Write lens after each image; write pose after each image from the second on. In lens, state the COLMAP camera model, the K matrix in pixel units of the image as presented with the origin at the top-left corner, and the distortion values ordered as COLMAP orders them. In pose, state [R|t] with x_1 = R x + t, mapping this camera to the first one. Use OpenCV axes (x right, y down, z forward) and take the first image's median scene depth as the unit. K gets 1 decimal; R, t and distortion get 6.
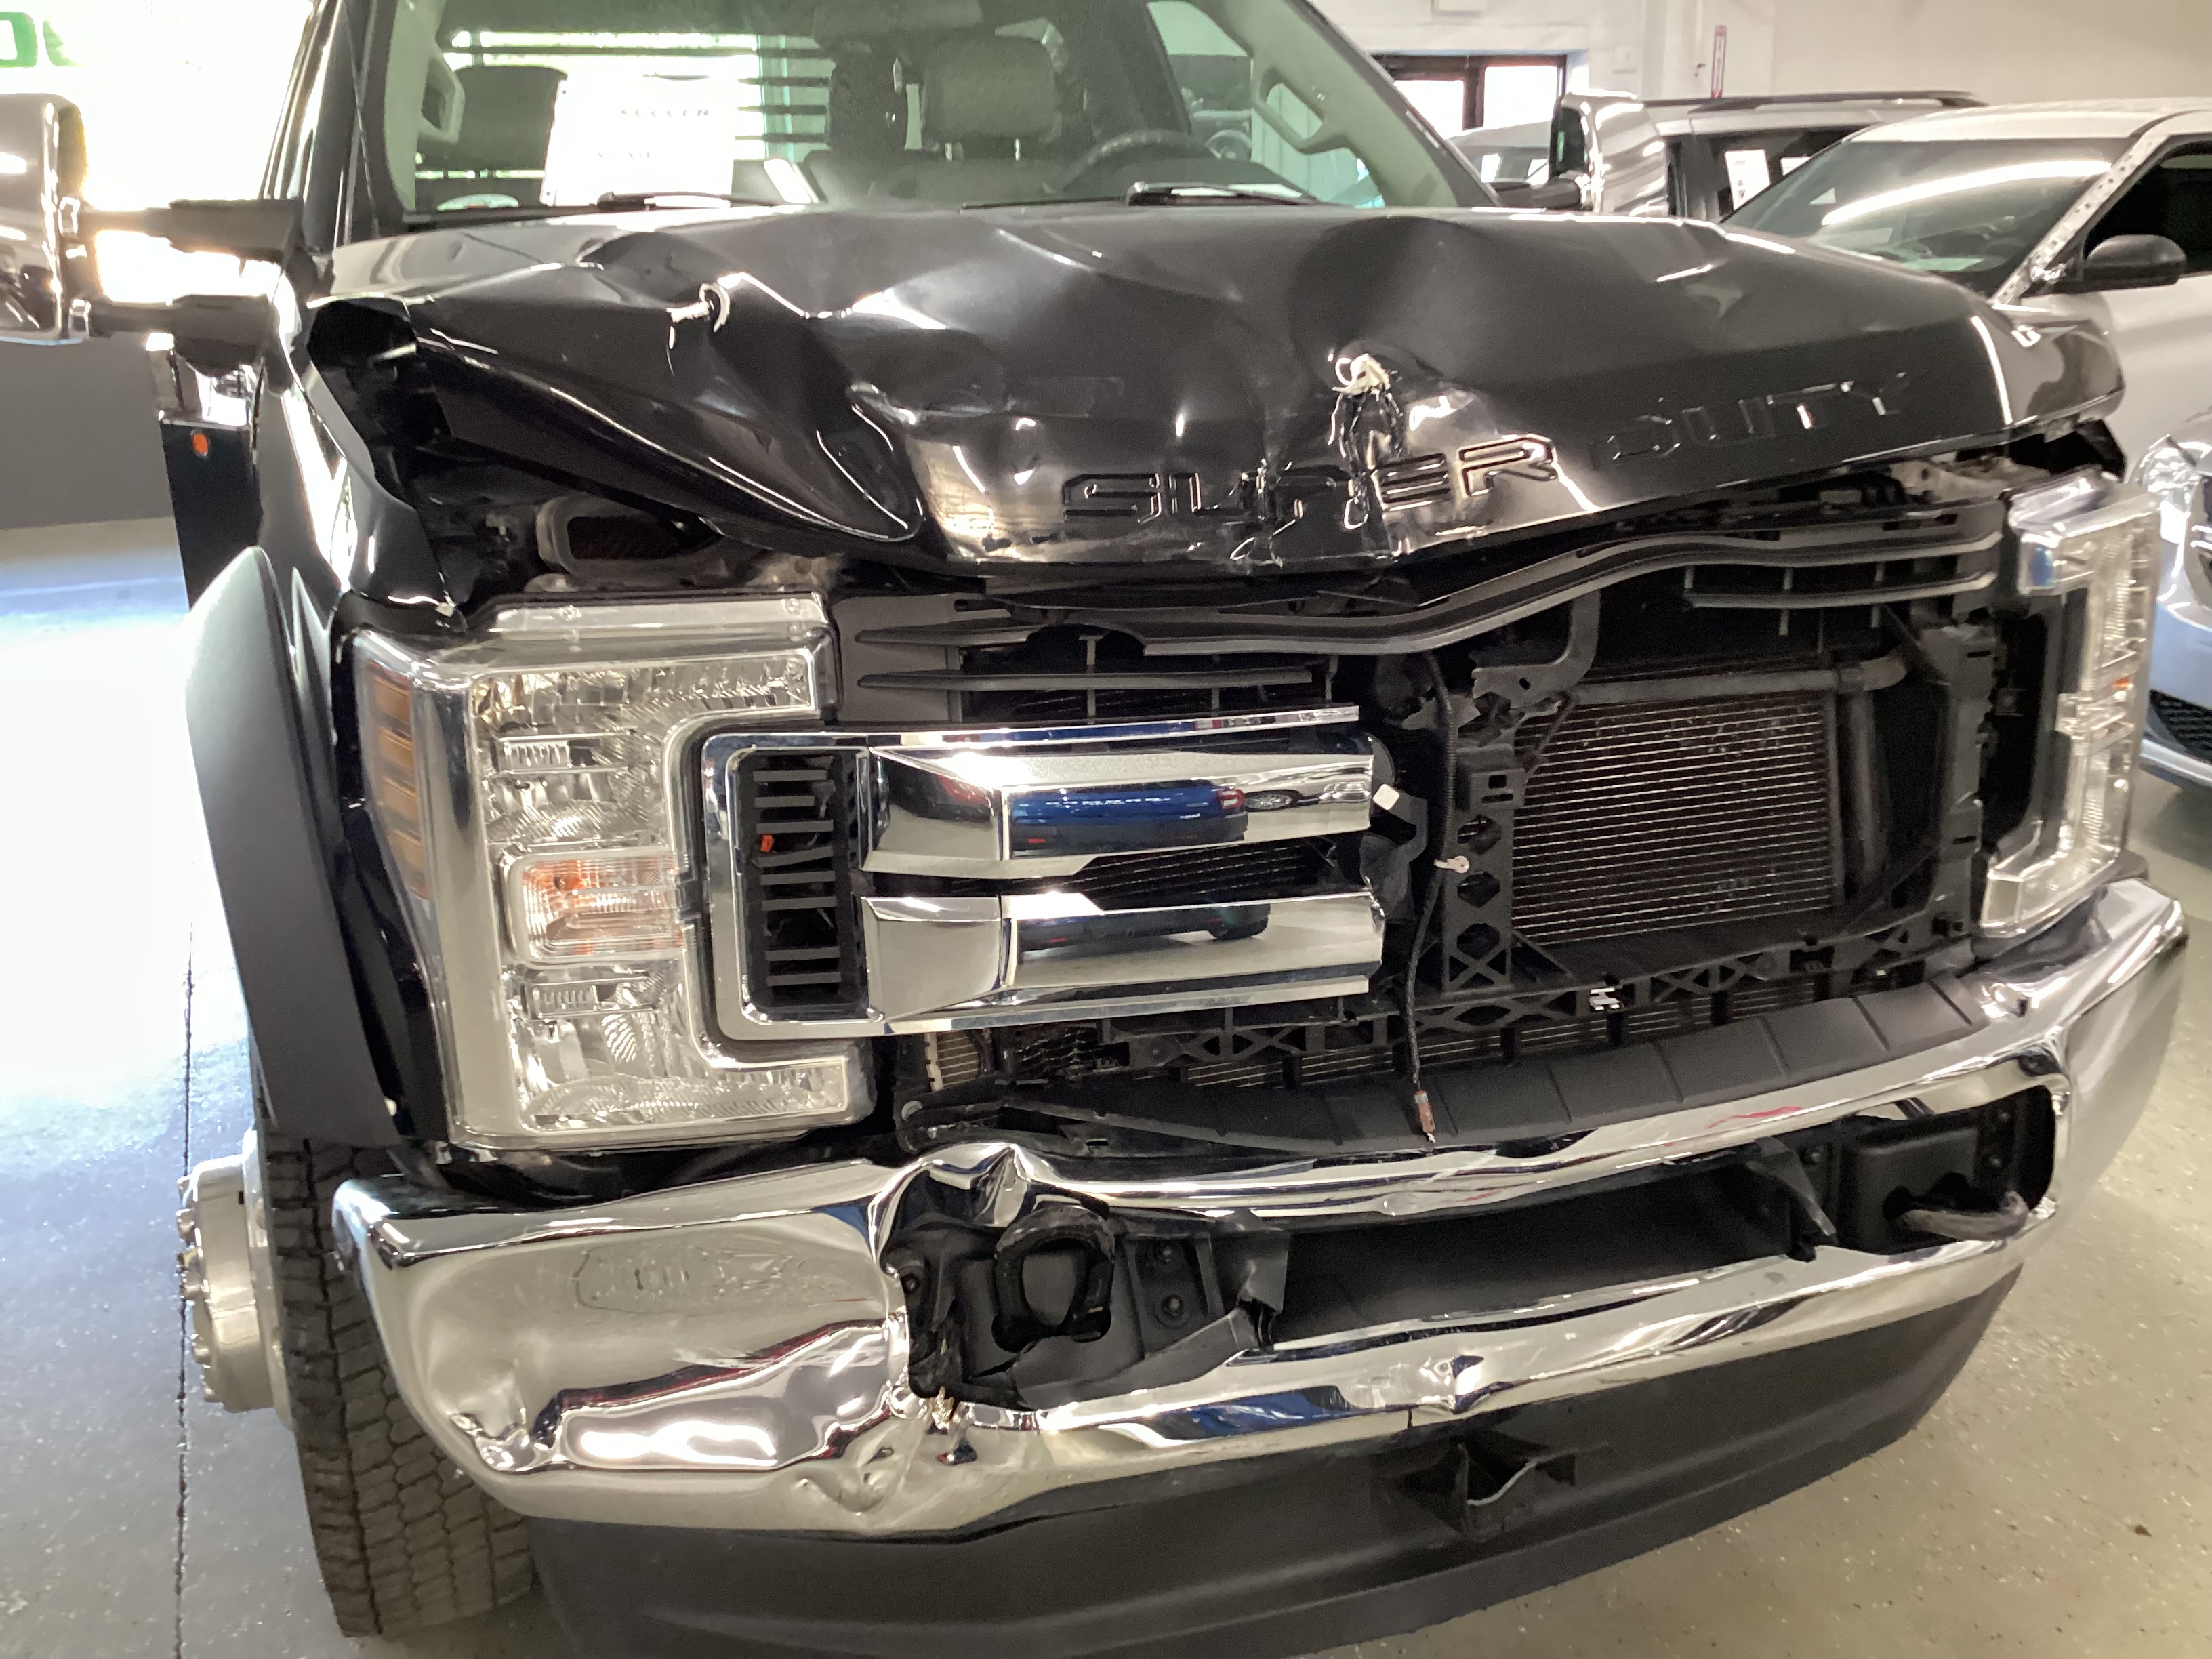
lens RADIAL K [[1993.5, 0, 1104.6], [0, 1993.5, 755.1], [0, 0, 1]] dist [0.104912, -0.188079]
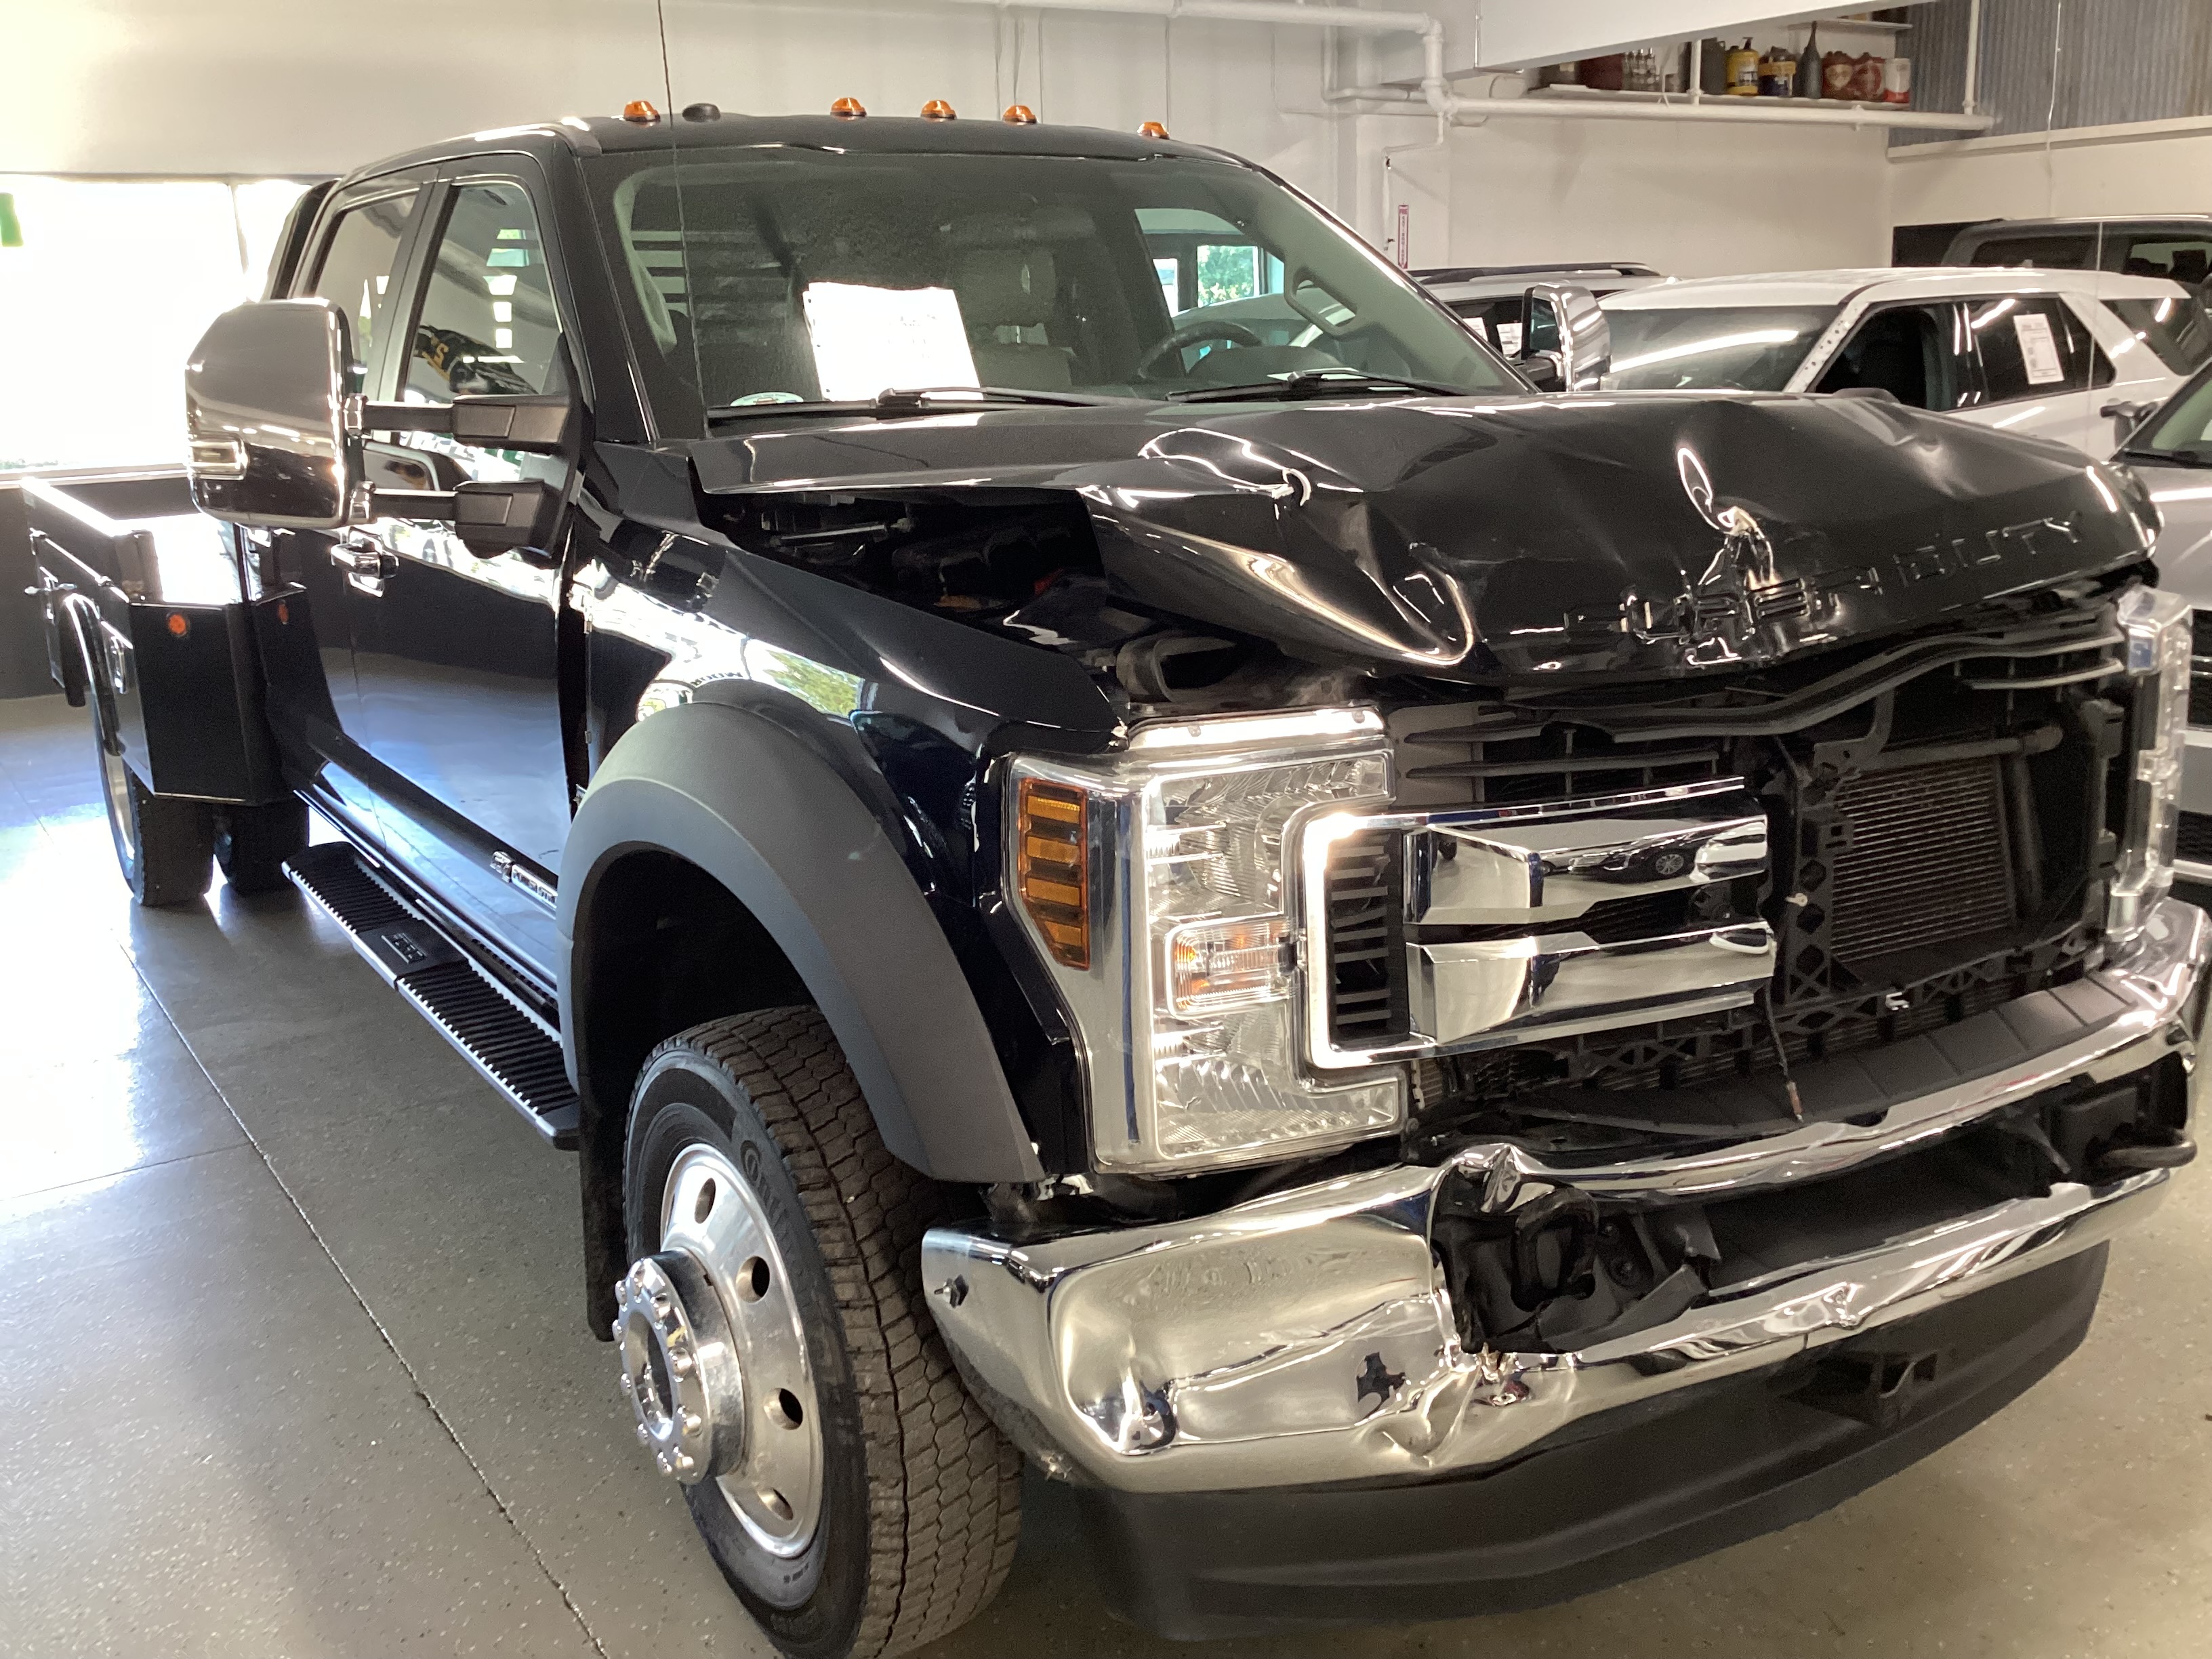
lens RADIAL K [[1993.5, 0, 1104.6], [0, 1993.5, 755.1], [0, 0, 1]] dist [0.104912, -0.188079]
pose [[0.982693, -0.049268, 0.178567, -0.477620], [0.062261, 0.995747, -0.067904, 0.022347], [-0.174462, 0.077847, 0.981582, -0.185969]]
